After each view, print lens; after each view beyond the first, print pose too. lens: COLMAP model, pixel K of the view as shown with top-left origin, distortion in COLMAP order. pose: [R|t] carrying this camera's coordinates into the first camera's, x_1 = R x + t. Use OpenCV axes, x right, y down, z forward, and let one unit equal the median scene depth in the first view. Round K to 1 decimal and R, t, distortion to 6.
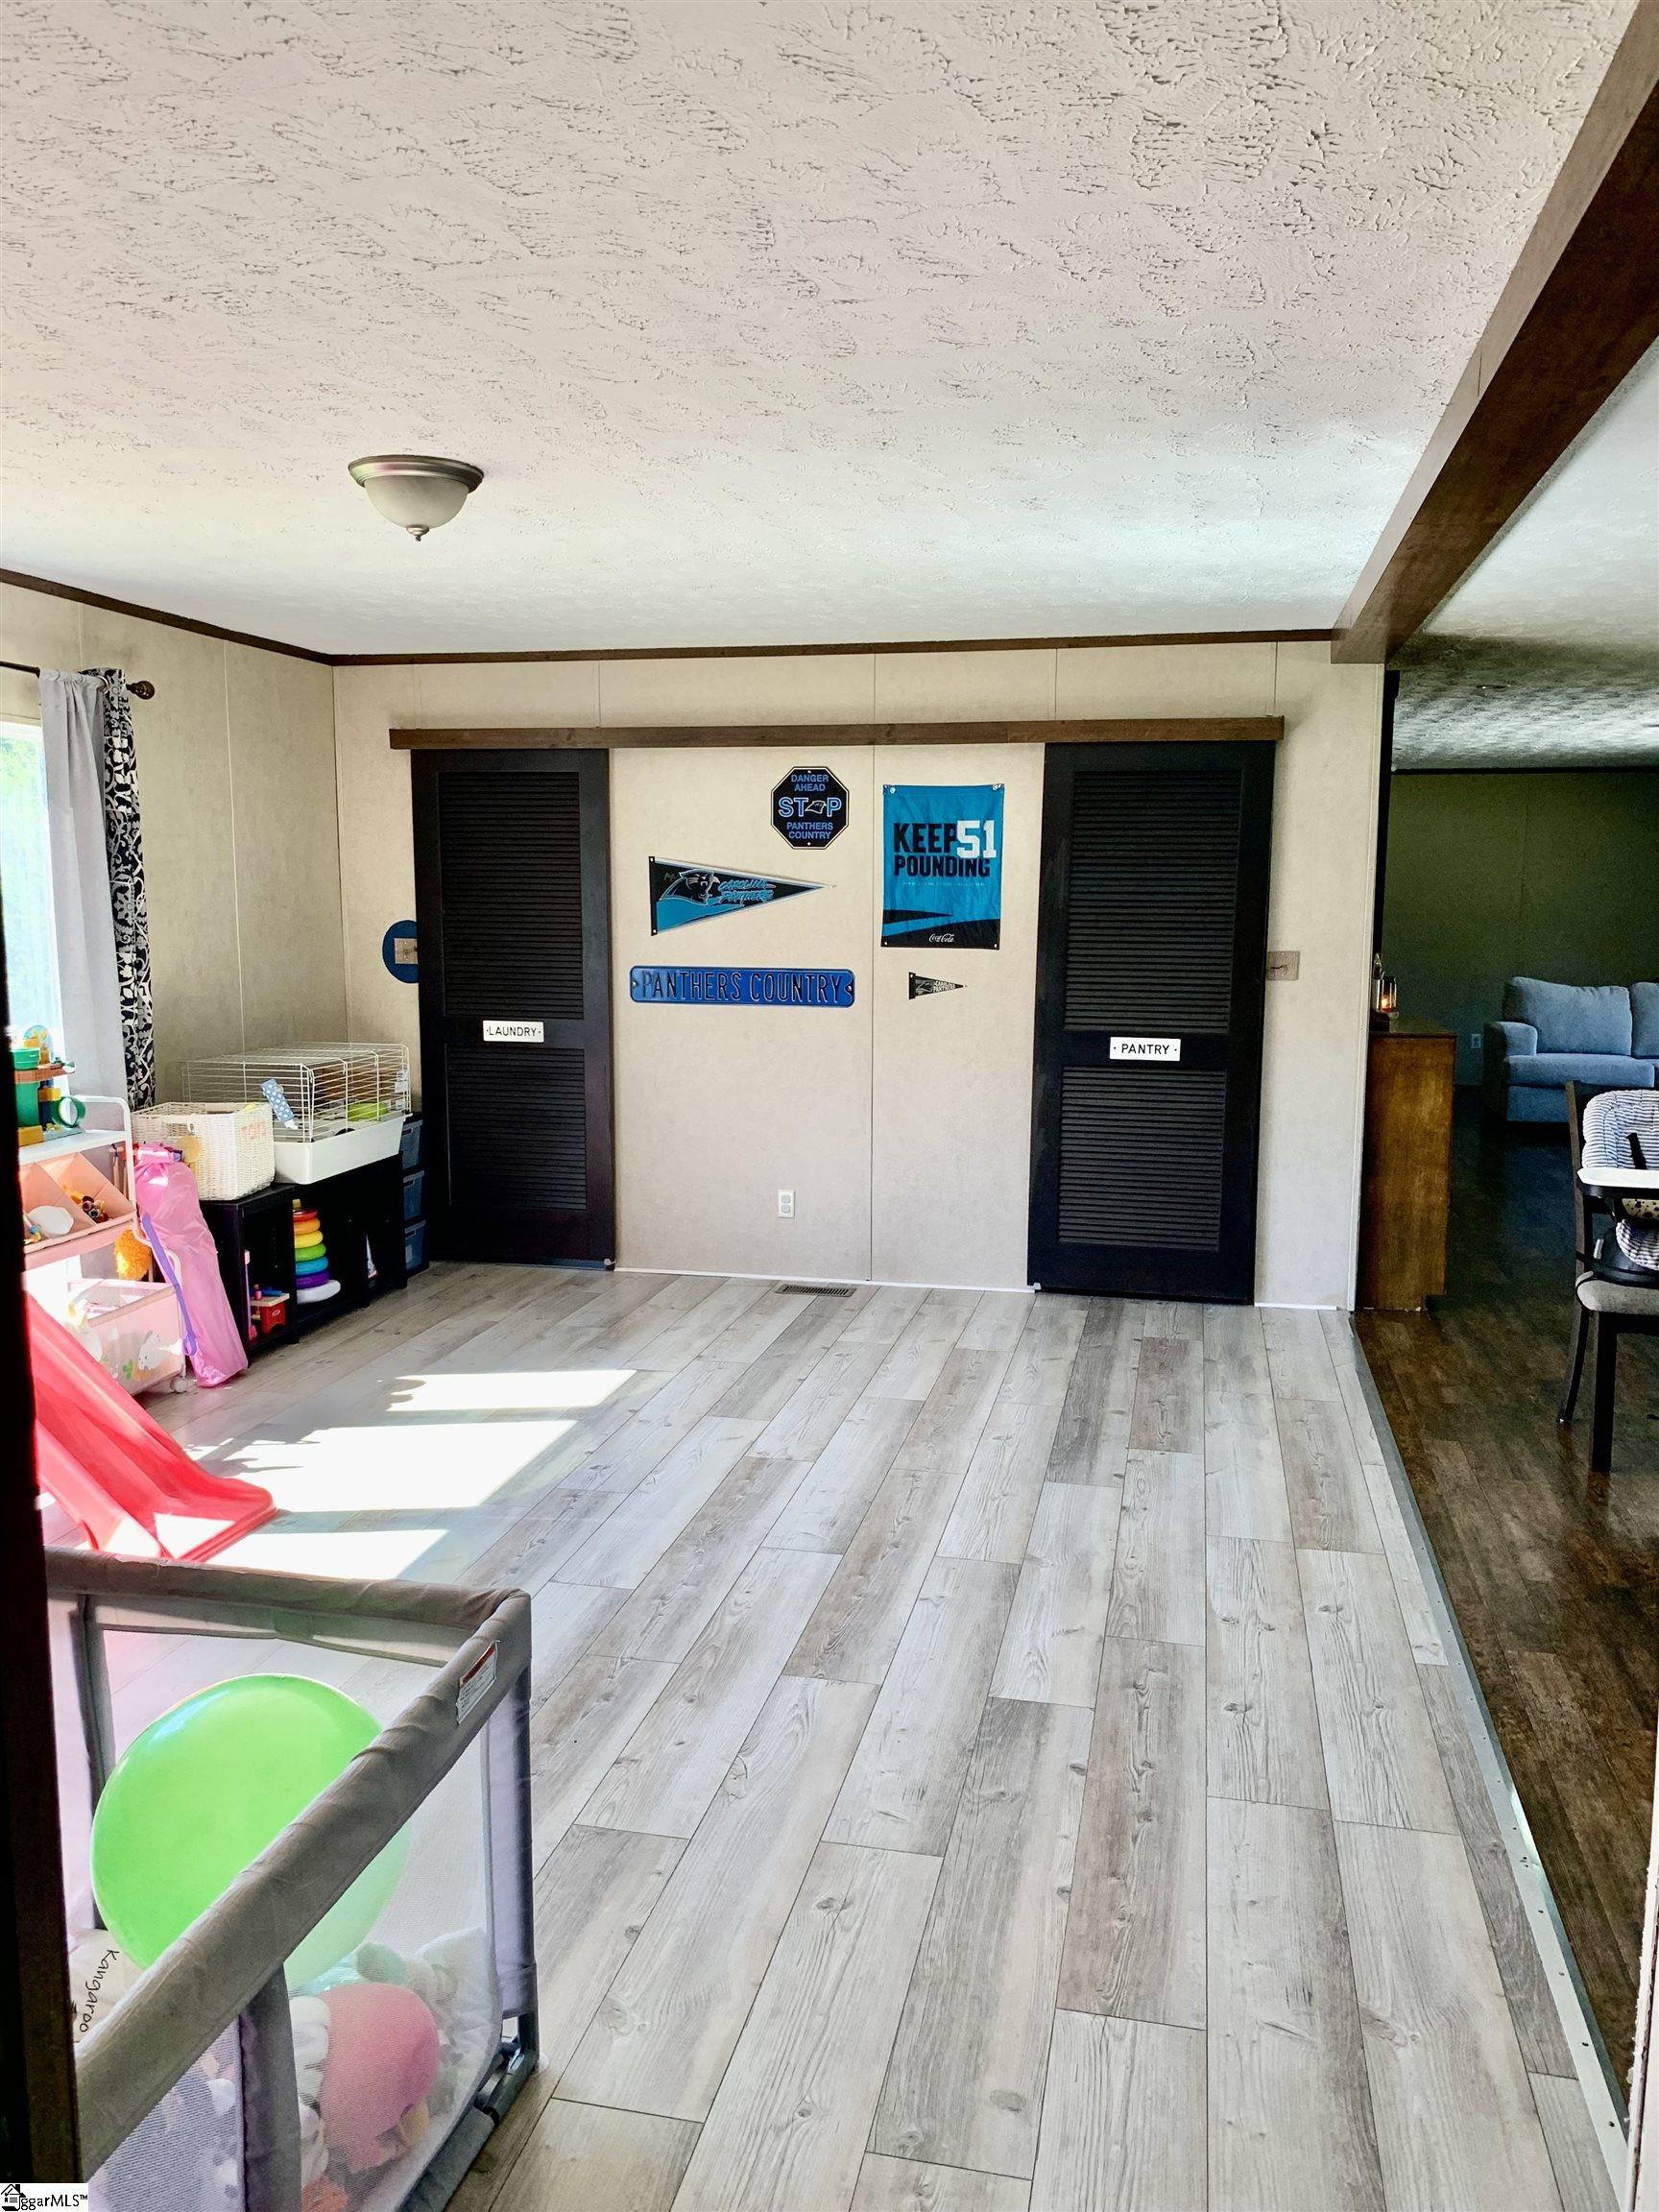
lens RADIAL K [[1711.1, 0, 823.5], [0, 1711.1, 1121.9], [0, 0, 1]] dist [0.007556, -0.009054]
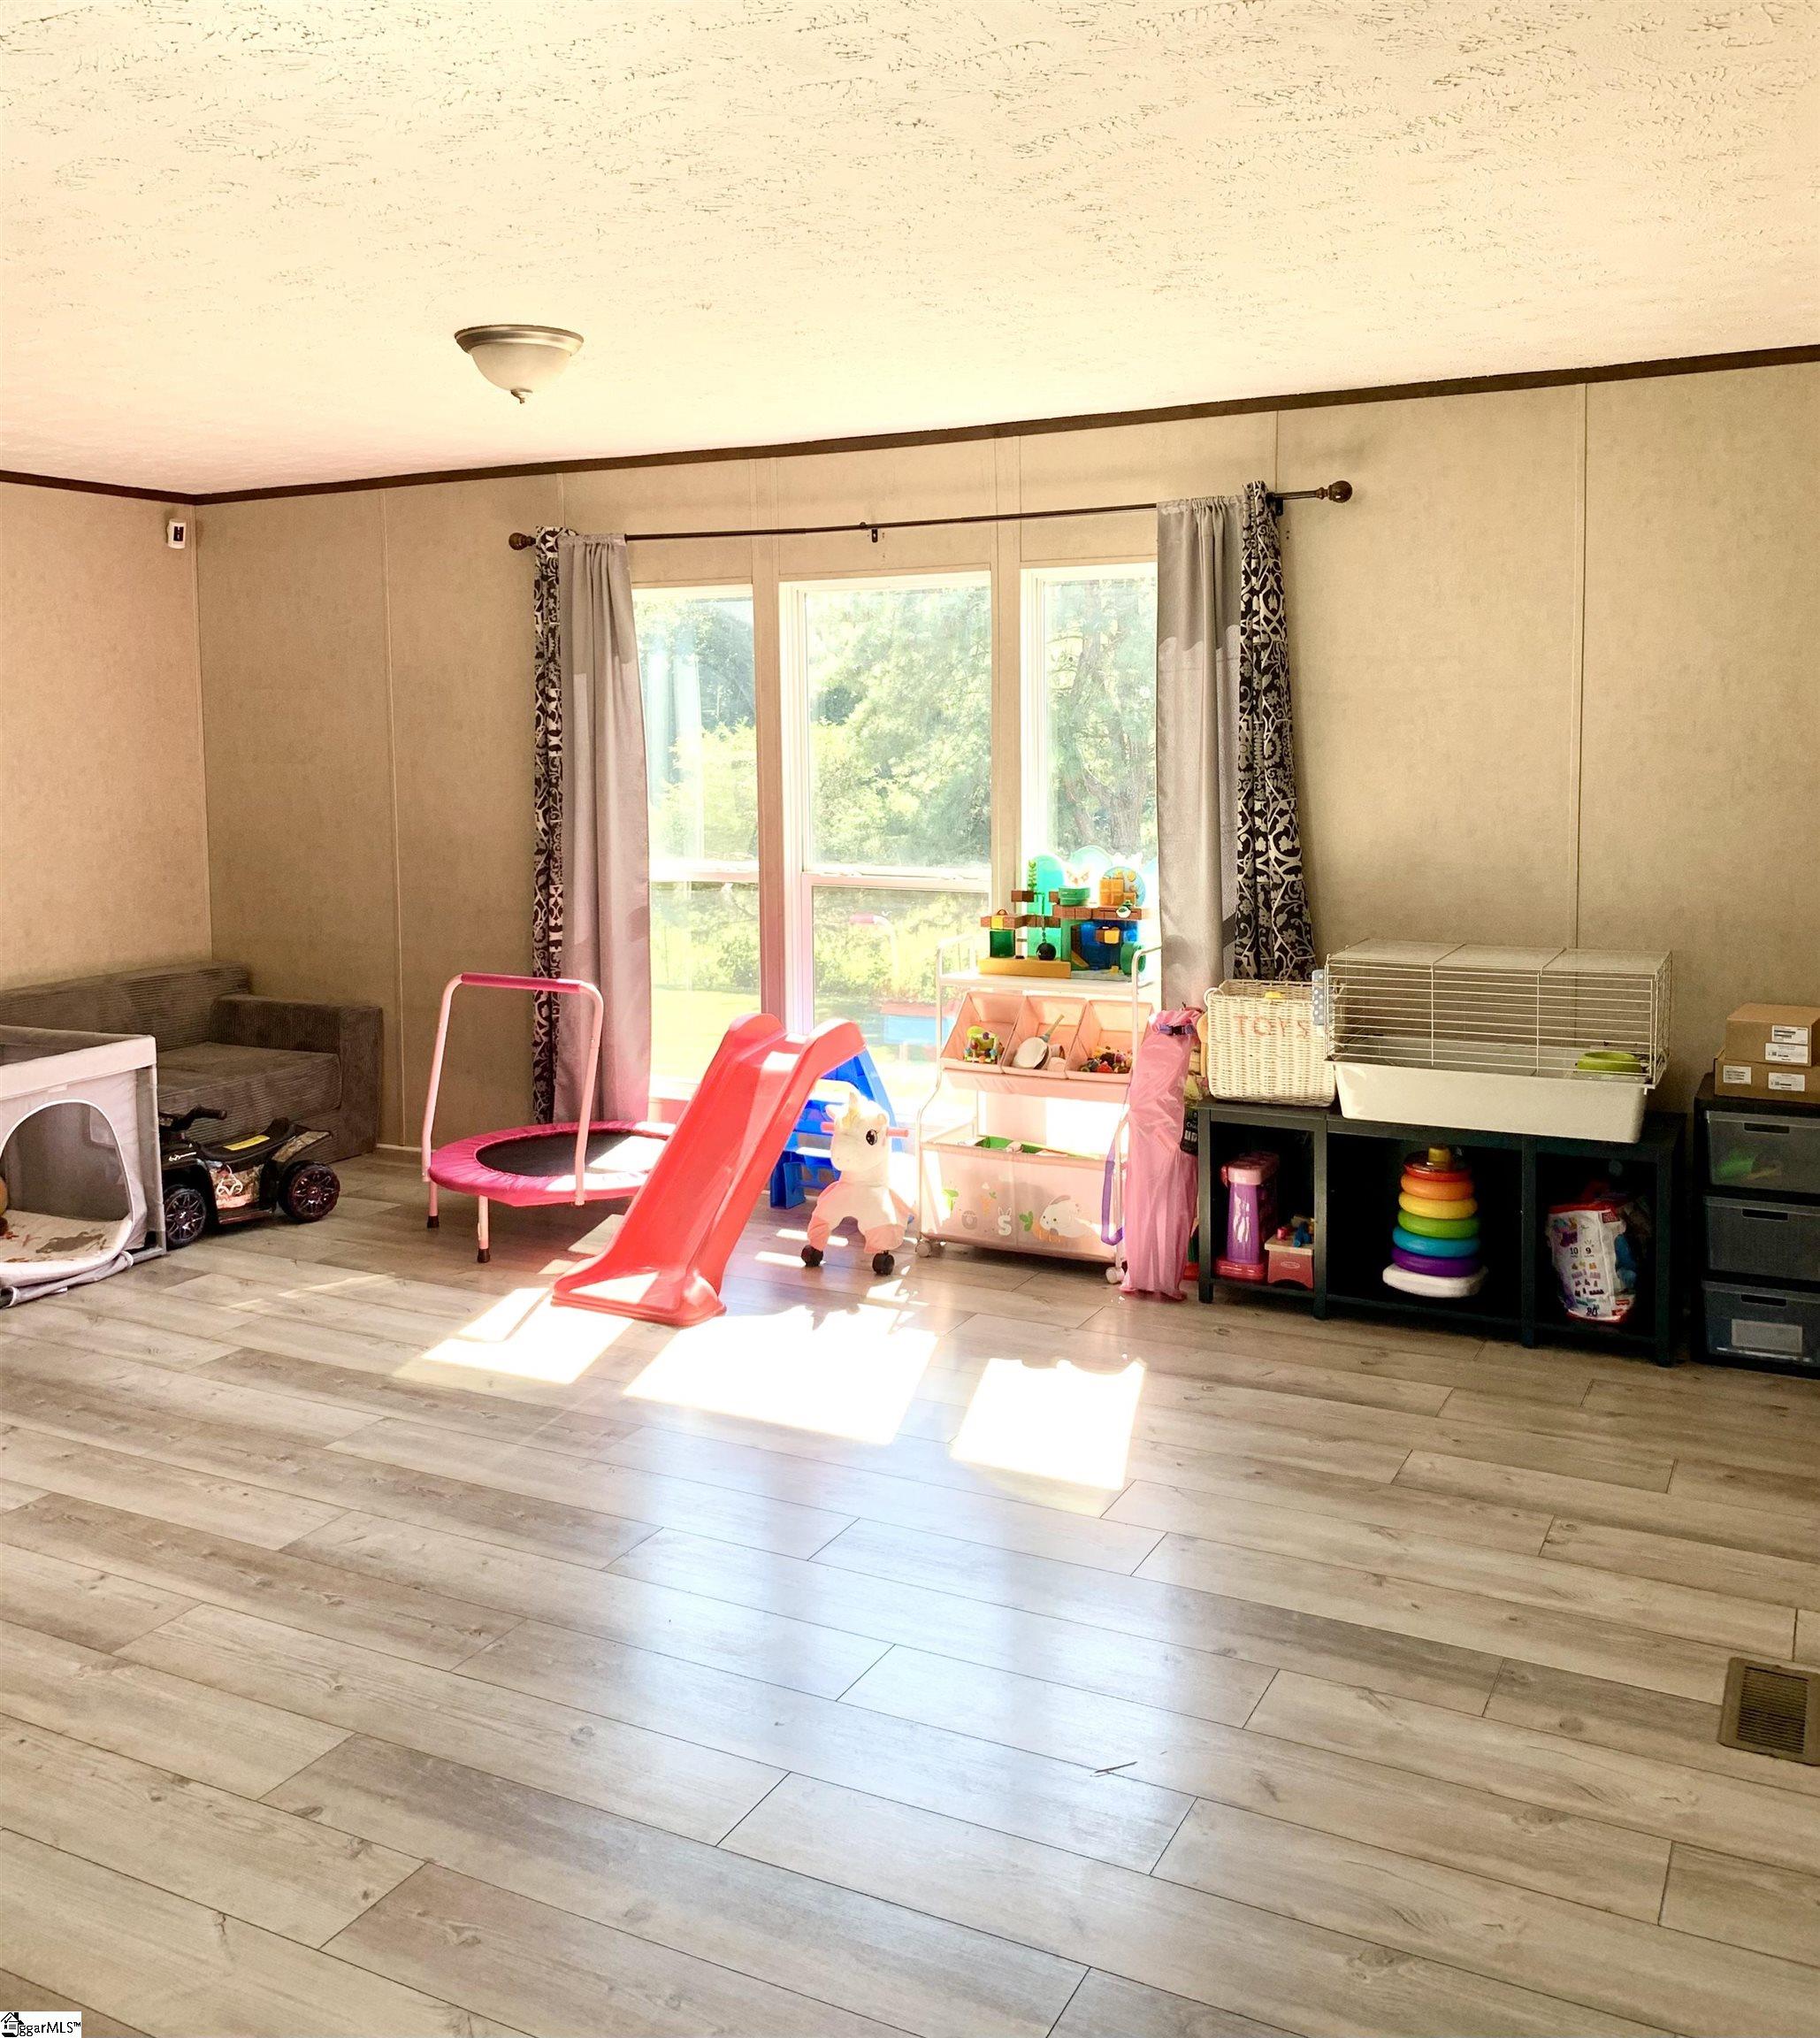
lens RADIAL K [[1788.1, 0, 910.0], [0, 1788.1, 1019.0], [0, 0, 1]] dist [0.004107, 0.007435]
pose [[-0.241461, 0.175858, -0.954343, 0.546551], [-0.119023, 0.970650, 0.208978, -0.166981], [0.963084, 0.164049, -0.213443, 1.079176]]
